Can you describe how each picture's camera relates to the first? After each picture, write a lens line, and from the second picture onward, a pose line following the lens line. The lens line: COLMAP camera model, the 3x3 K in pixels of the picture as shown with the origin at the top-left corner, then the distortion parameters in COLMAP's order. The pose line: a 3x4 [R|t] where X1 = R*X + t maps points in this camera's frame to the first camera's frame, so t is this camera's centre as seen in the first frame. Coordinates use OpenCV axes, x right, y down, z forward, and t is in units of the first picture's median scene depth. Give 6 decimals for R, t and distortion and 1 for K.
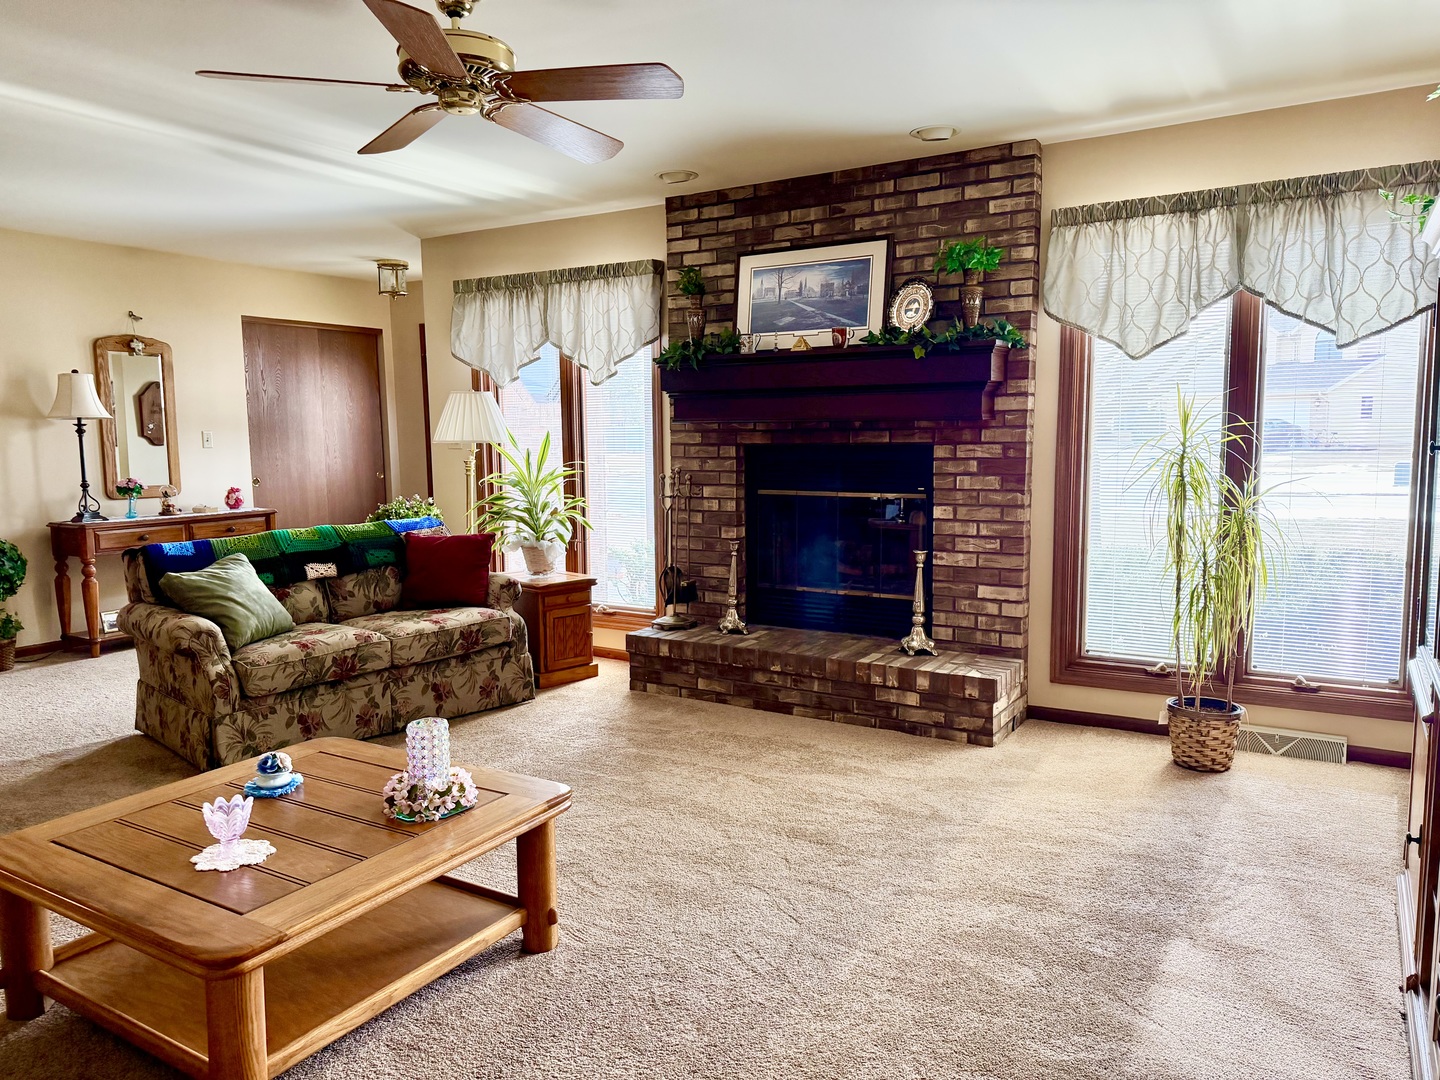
lens RADIAL K [[1005.9, 0, 720.0], [0, 1005.9, 540.0], [0, 0, 1]] dist [0.138493, -0.223396]
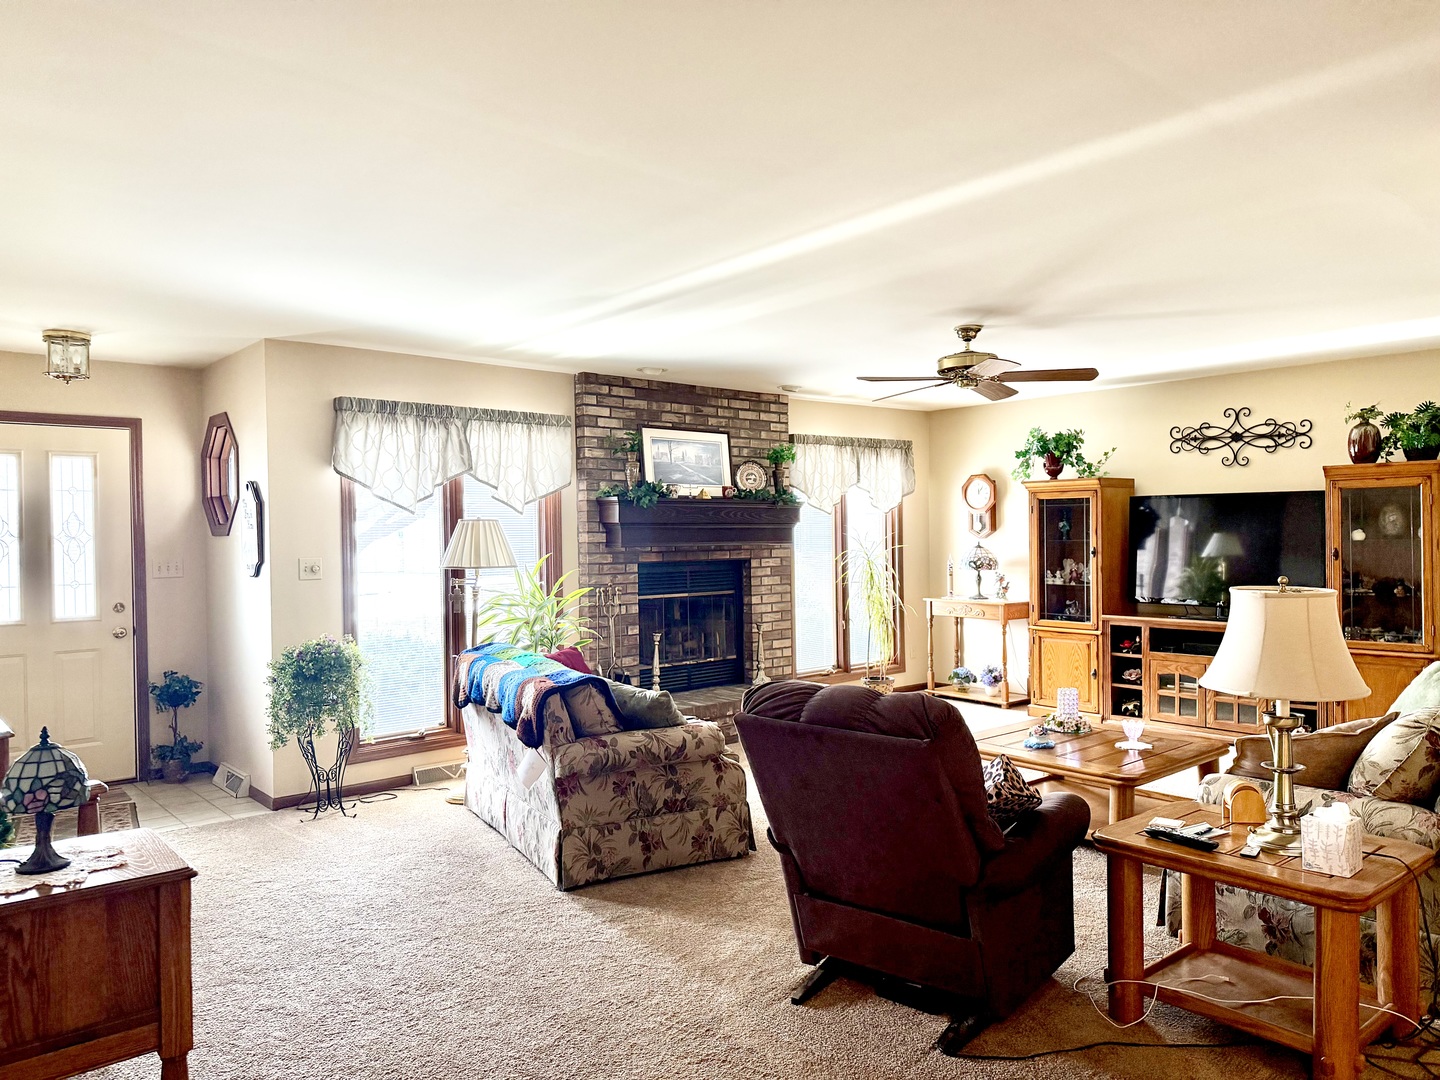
lens RADIAL K [[1005.9, 0, 720.0], [0, 1005.9, 540.0], [0, 0, 1]] dist [0.138493, -0.223396]
pose [[0.304215, 0.006826, 0.952579, -1.276629], [0.120019, 0.991731, -0.045436, -0.053024], [-0.945012, 0.128149, 0.300881, 0.515306]]
